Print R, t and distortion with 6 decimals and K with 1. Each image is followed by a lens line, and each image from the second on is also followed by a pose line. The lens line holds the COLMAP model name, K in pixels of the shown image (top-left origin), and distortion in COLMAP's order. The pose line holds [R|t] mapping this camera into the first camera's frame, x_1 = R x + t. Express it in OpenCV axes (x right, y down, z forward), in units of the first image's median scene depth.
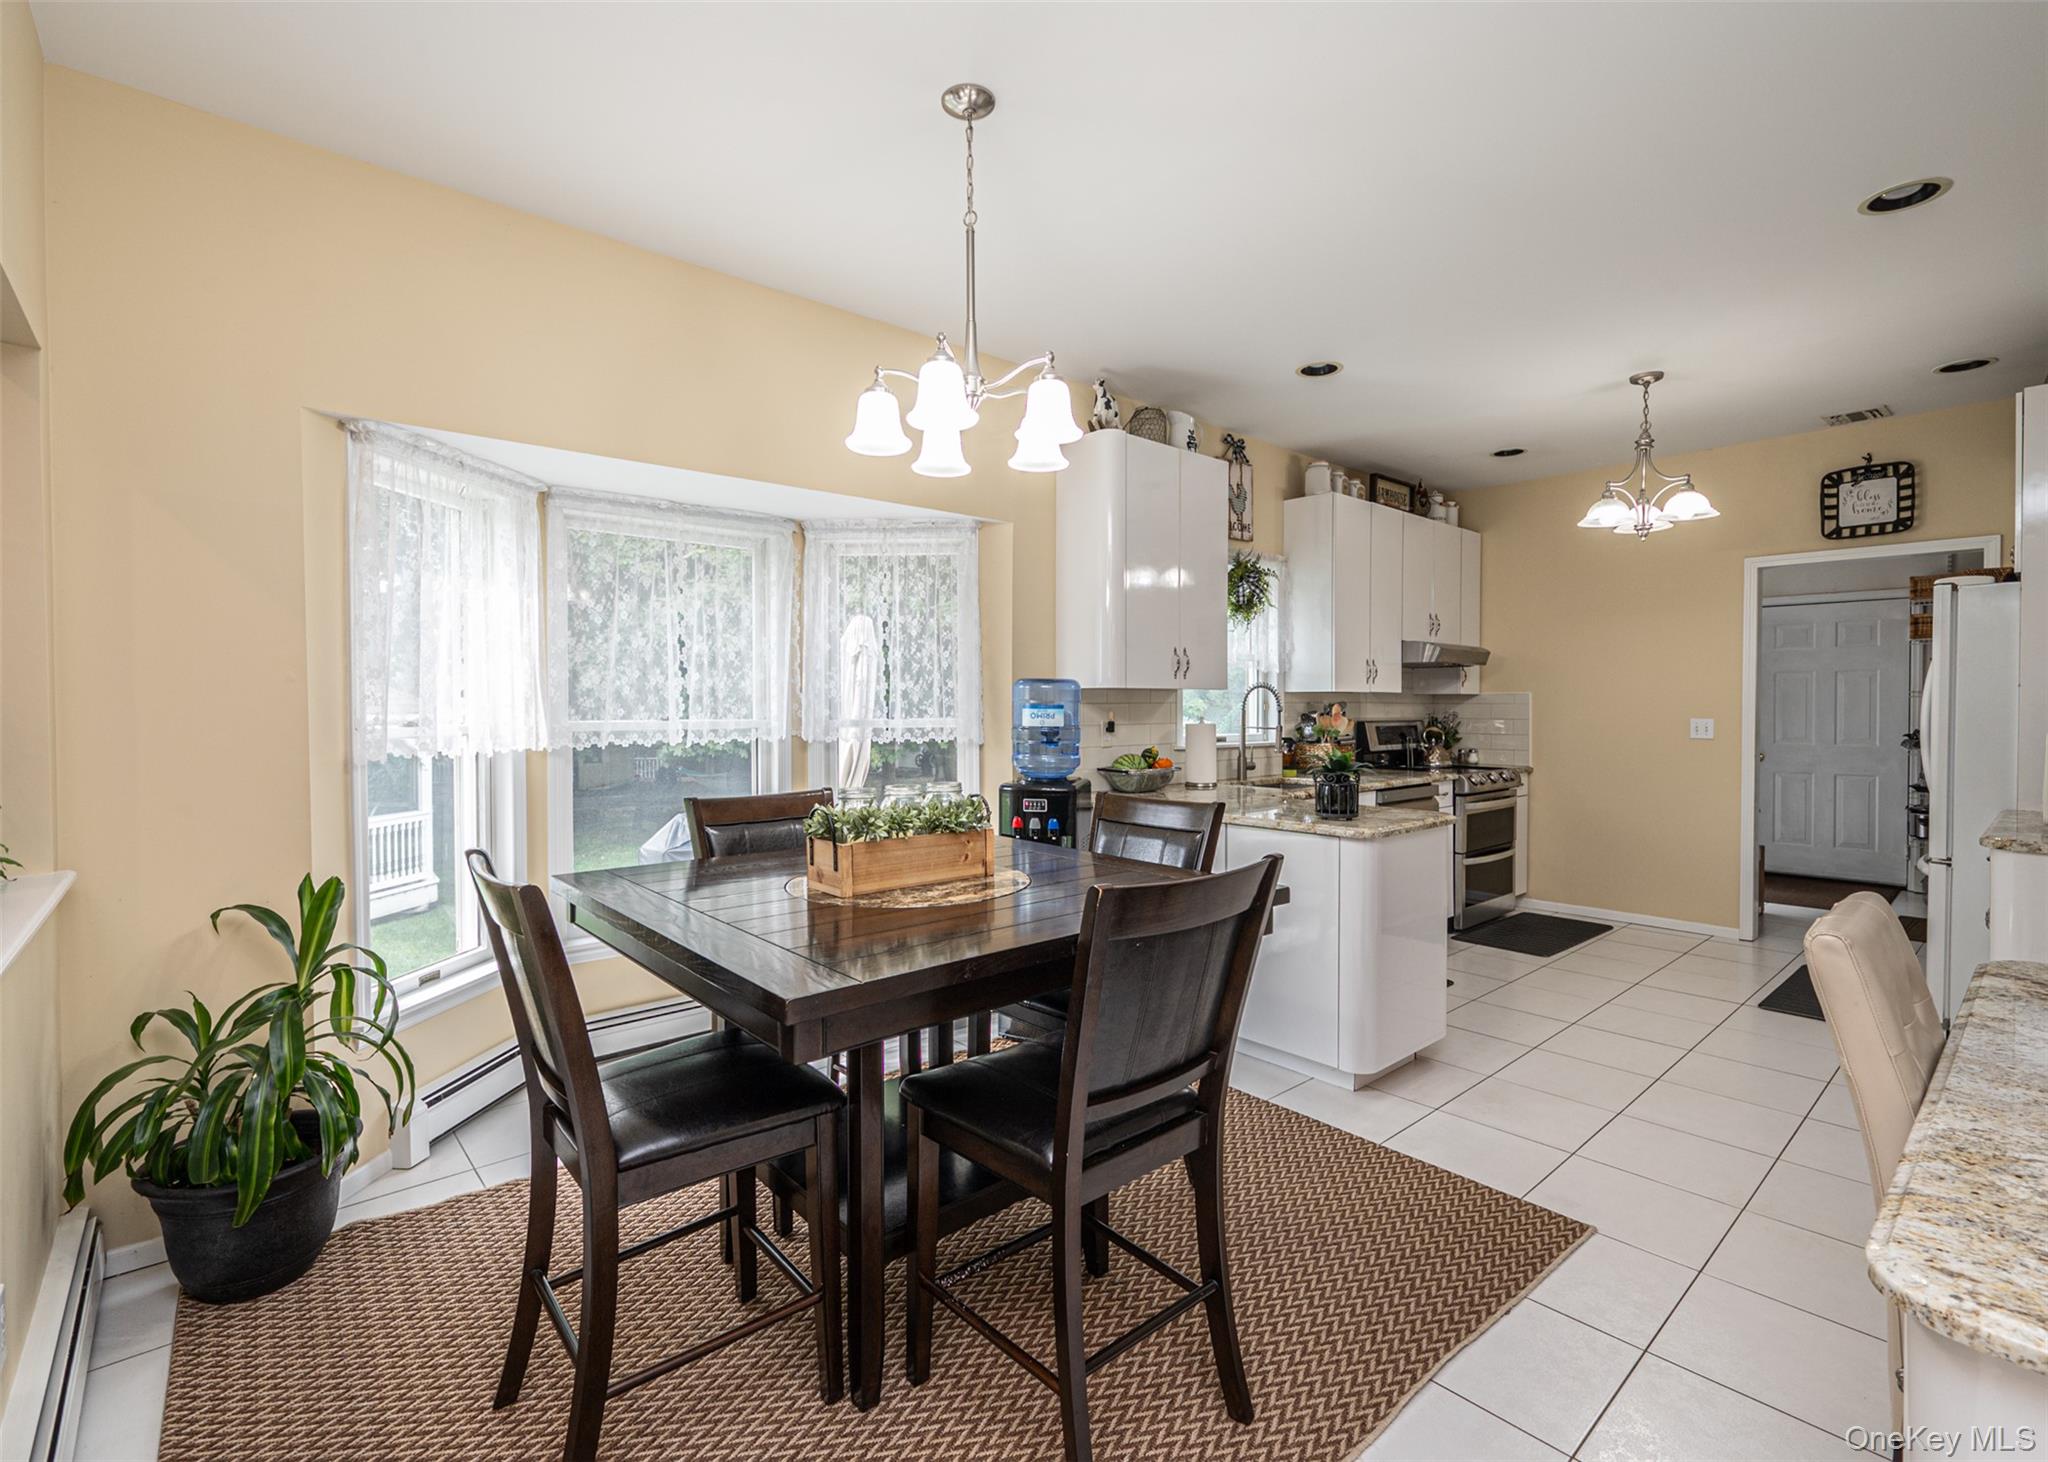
lens RADIAL K [[936.0, 0, 1026.6], [0, 936.0, 710.5], [0, 0, 1]] dist [-0.000027, 0.000006]
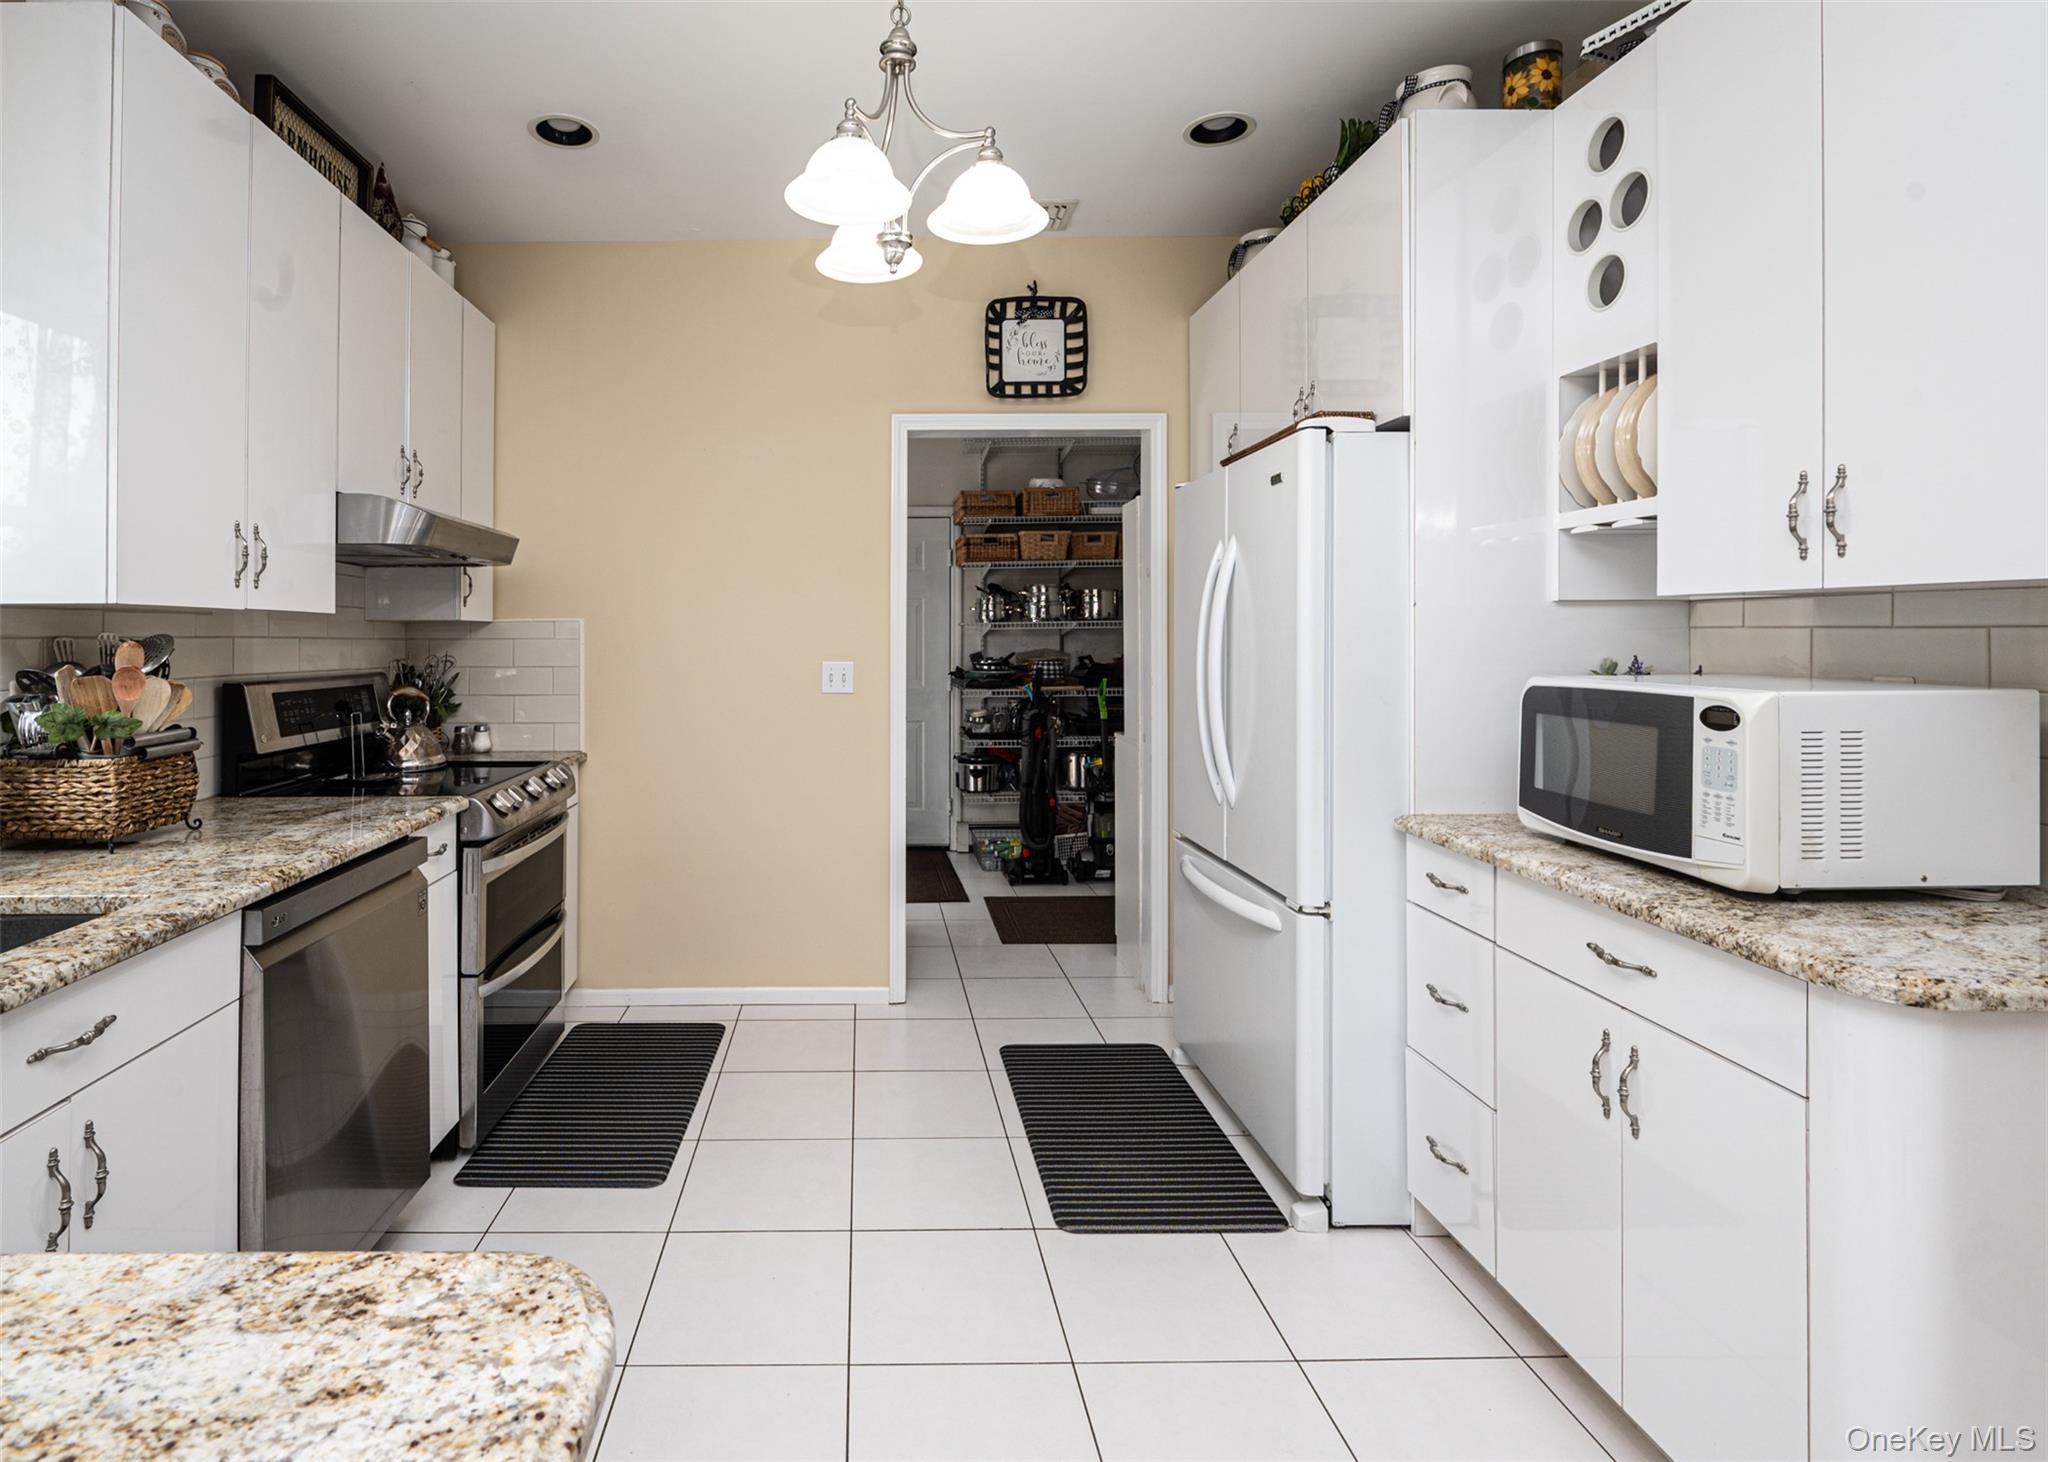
lens RADIAL K [[1029.7, 0, 881.3], [0, 1029.7, 621.2], [0, 0, 1]] dist [0.000927, -0.000623]
pose [[0.656991, 0.009292, 0.753841, 0.225993], [0.009292, 0.999748, -0.020421, -0.004123], [-0.753841, 0.020421, 0.656739, 0.542484]]
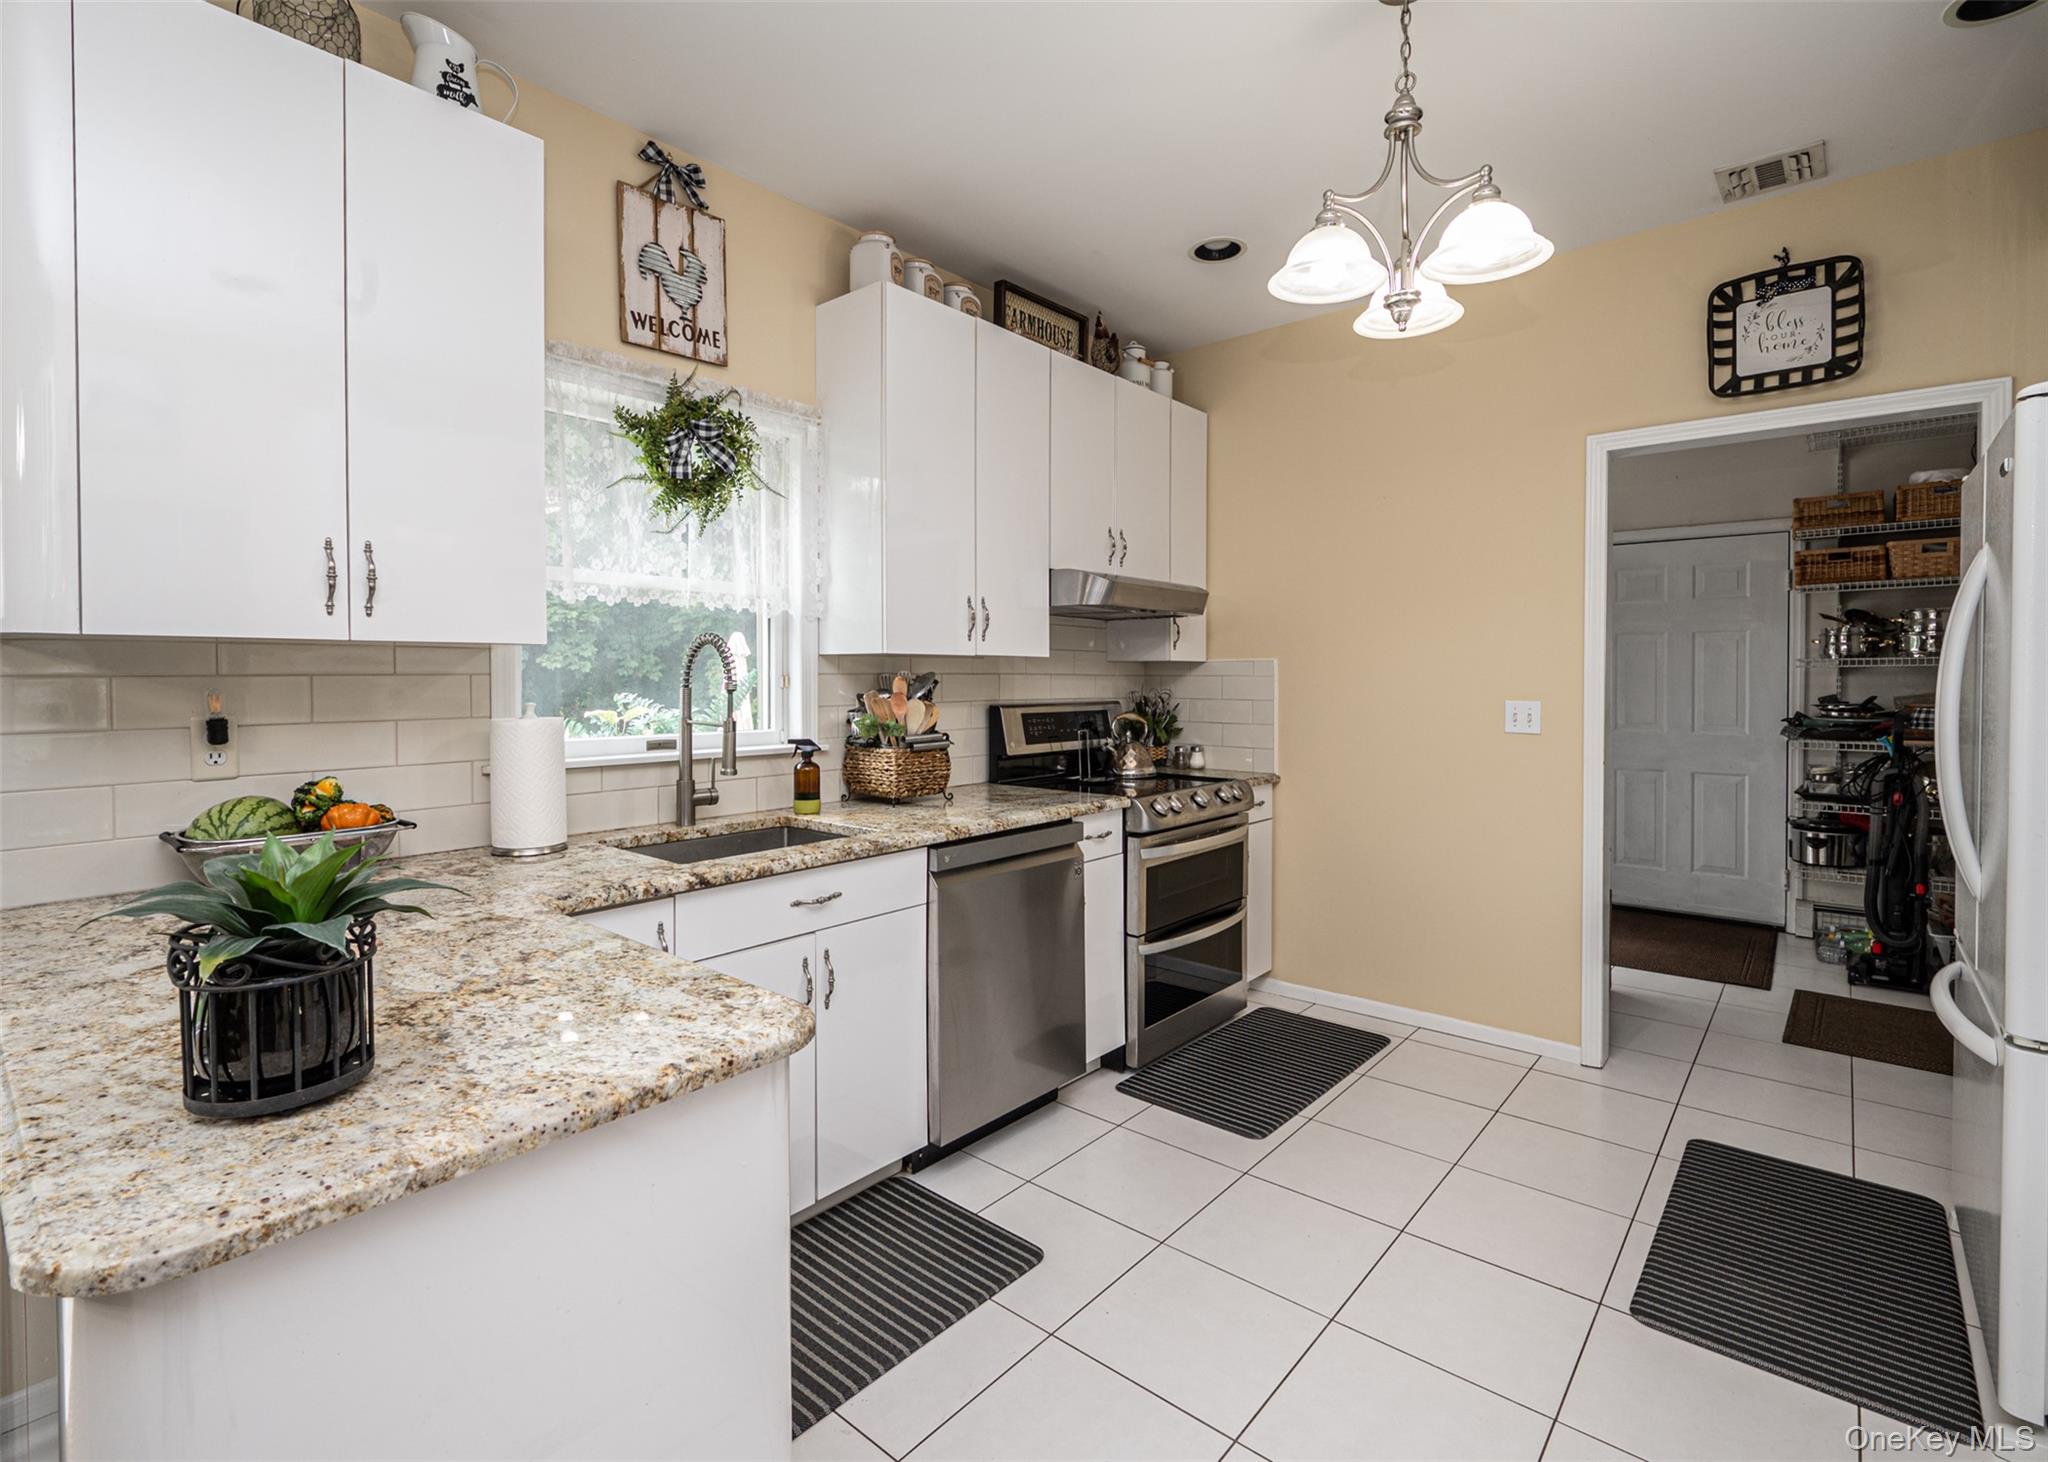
lens RADIAL K [[972.6, 0, 993.1], [0, 972.6, 680.4], [0, 0, 1]] dist [-0.003379, -0.000642]
pose [[0.992754, 0.000267, 0.120164, 0.313409], [-0.000132, 0.999999, -0.001133, -0.004065], [-0.120164, 0.001109, 0.992753, 0.427217]]
